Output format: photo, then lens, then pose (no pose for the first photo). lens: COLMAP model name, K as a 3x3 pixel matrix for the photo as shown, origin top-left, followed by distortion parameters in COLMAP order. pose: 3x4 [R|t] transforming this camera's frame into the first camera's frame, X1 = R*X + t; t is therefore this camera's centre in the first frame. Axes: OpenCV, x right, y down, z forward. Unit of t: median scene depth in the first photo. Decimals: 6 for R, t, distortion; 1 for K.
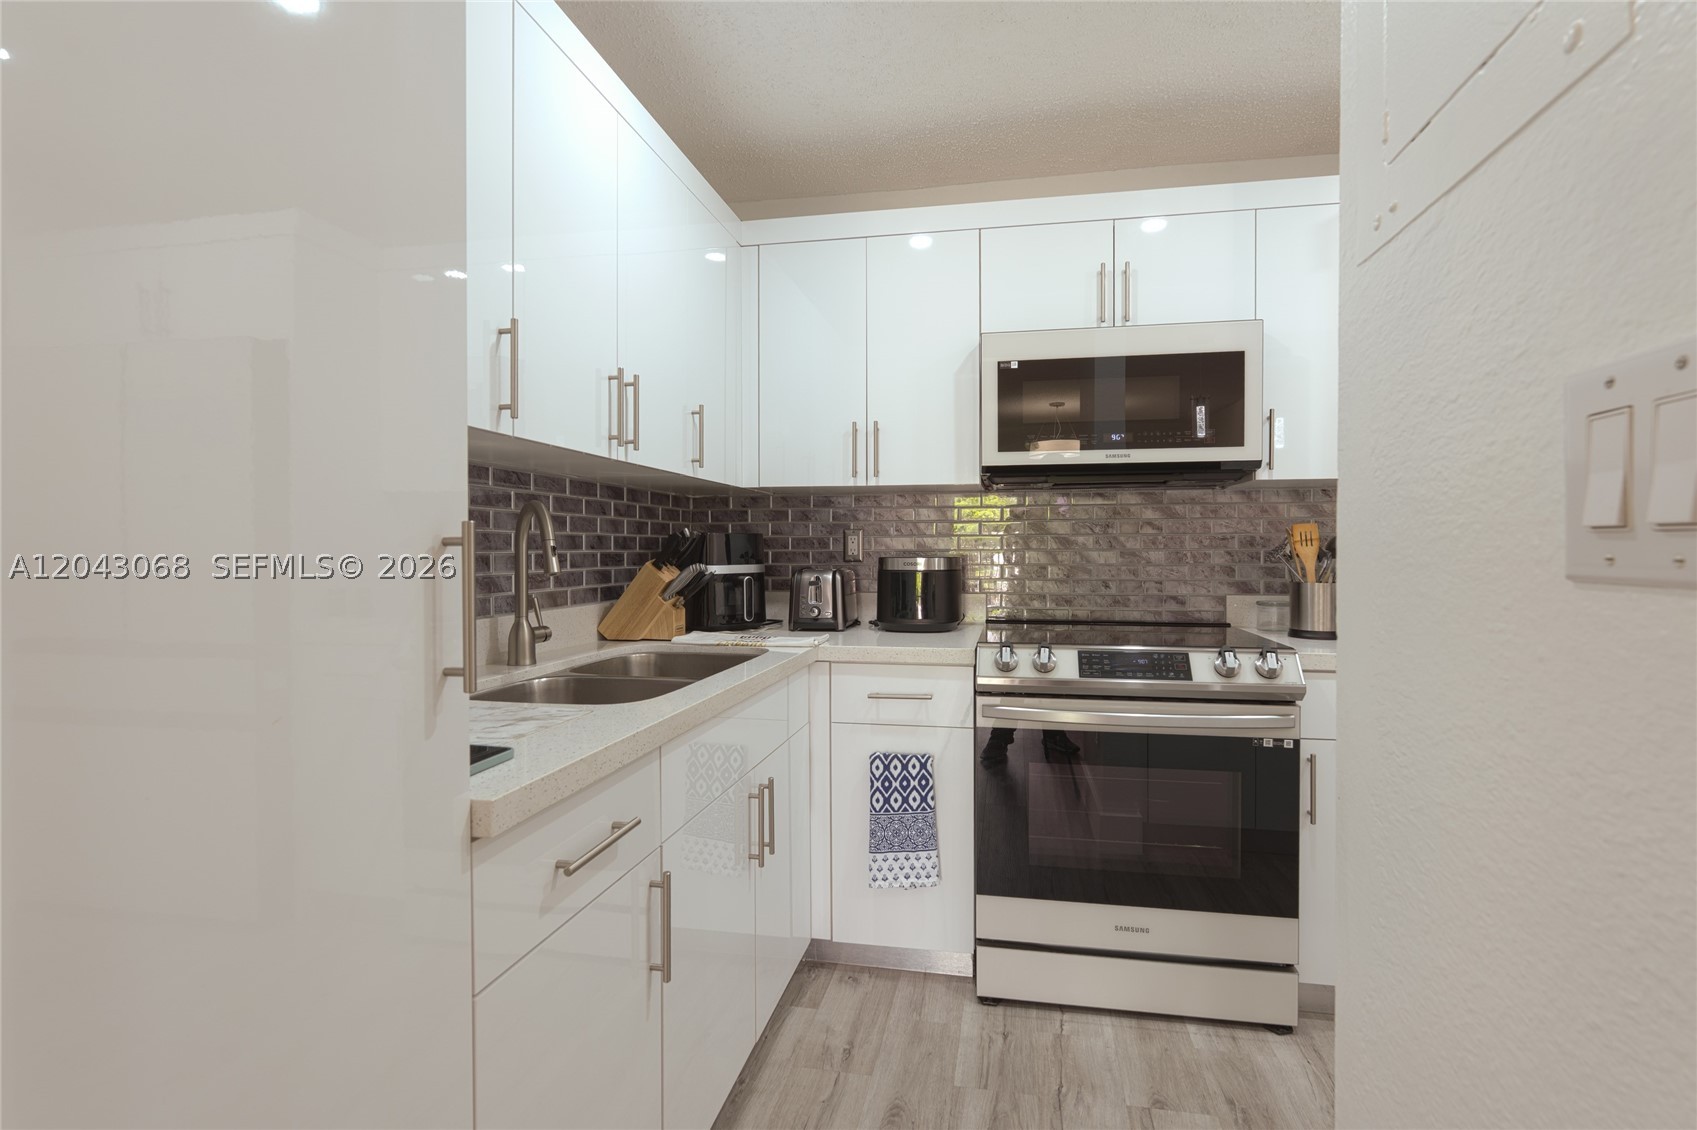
lens RADIAL K [[811.0, 0, 863.2], [0, 811.0, 549.6], [0, 0, 1]] dist [-0.002162, -0.000286]
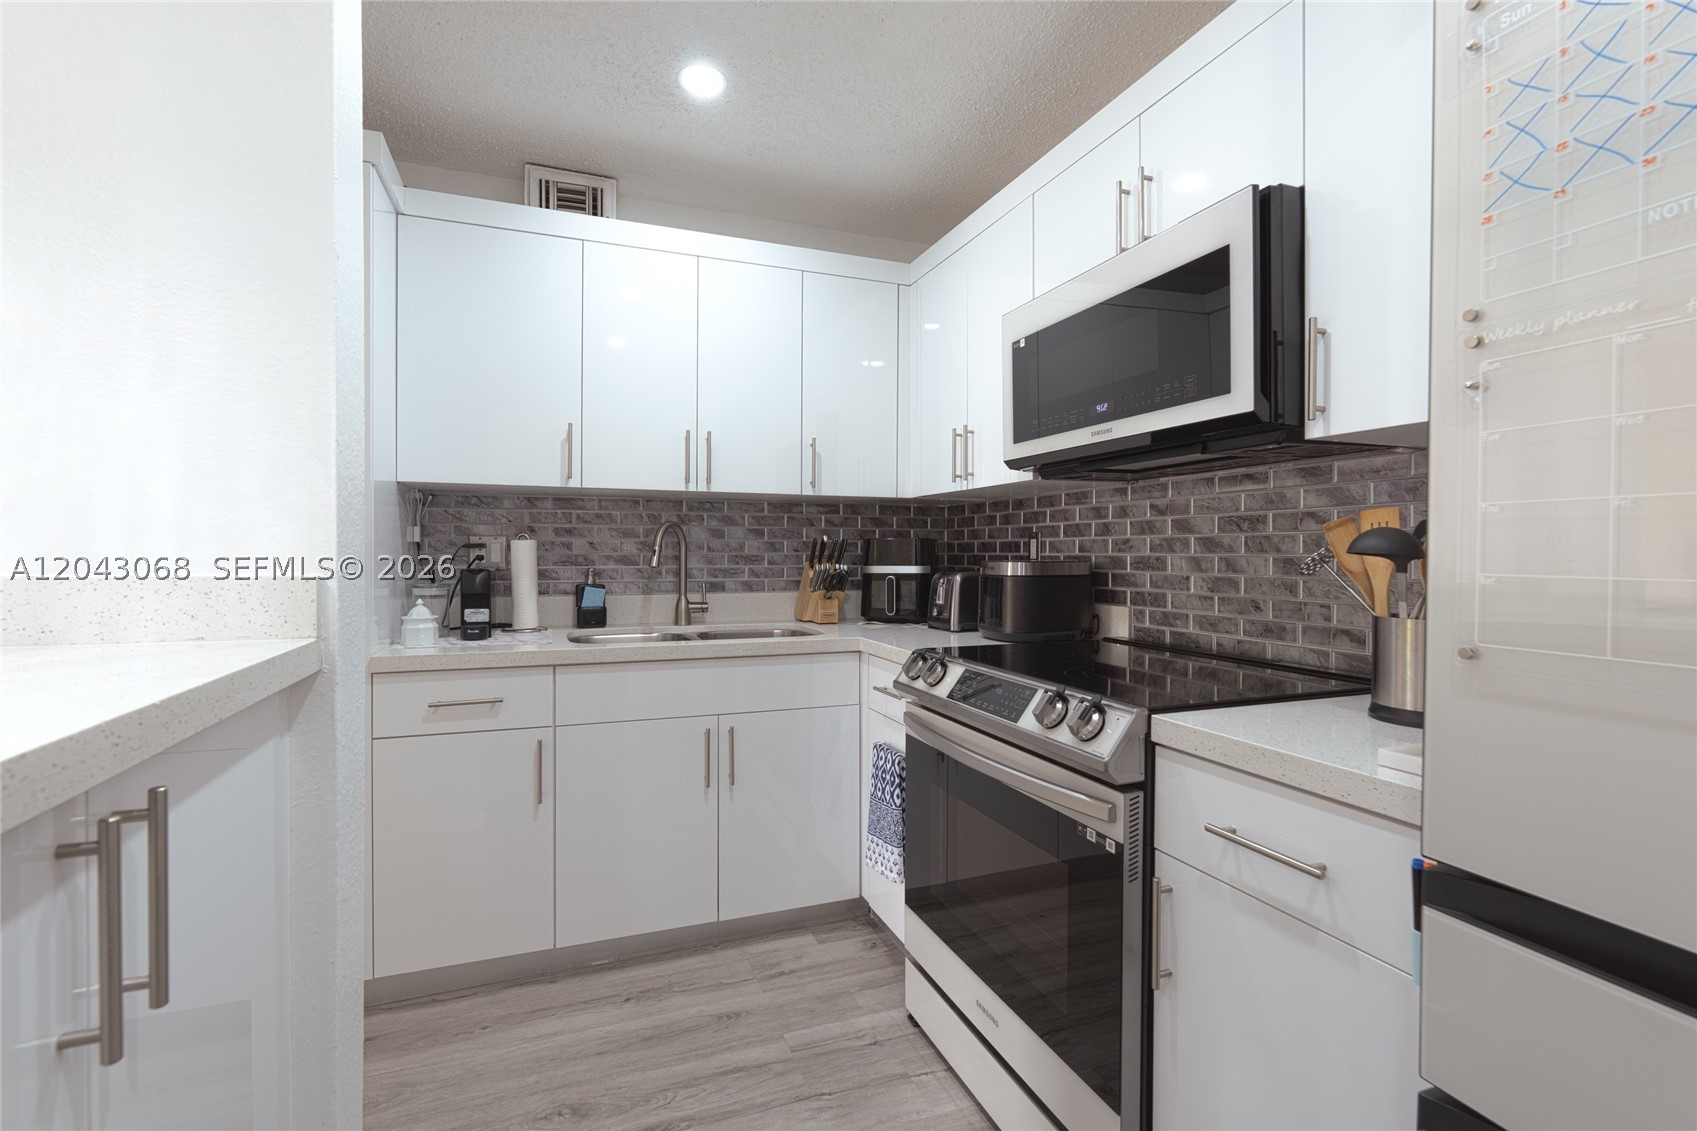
lens RADIAL K [[811.0, 0, 863.2], [0, 811.0, 550.1], [0, 0, 1]] dist [-0.002162, -0.000286]
pose [[0.474541, 0.001160, -0.880233, 0.894735], [-0.005290, 0.999985, -0.001534, -0.001587], [0.880218, 0.005384, 0.474540, 0.442616]]
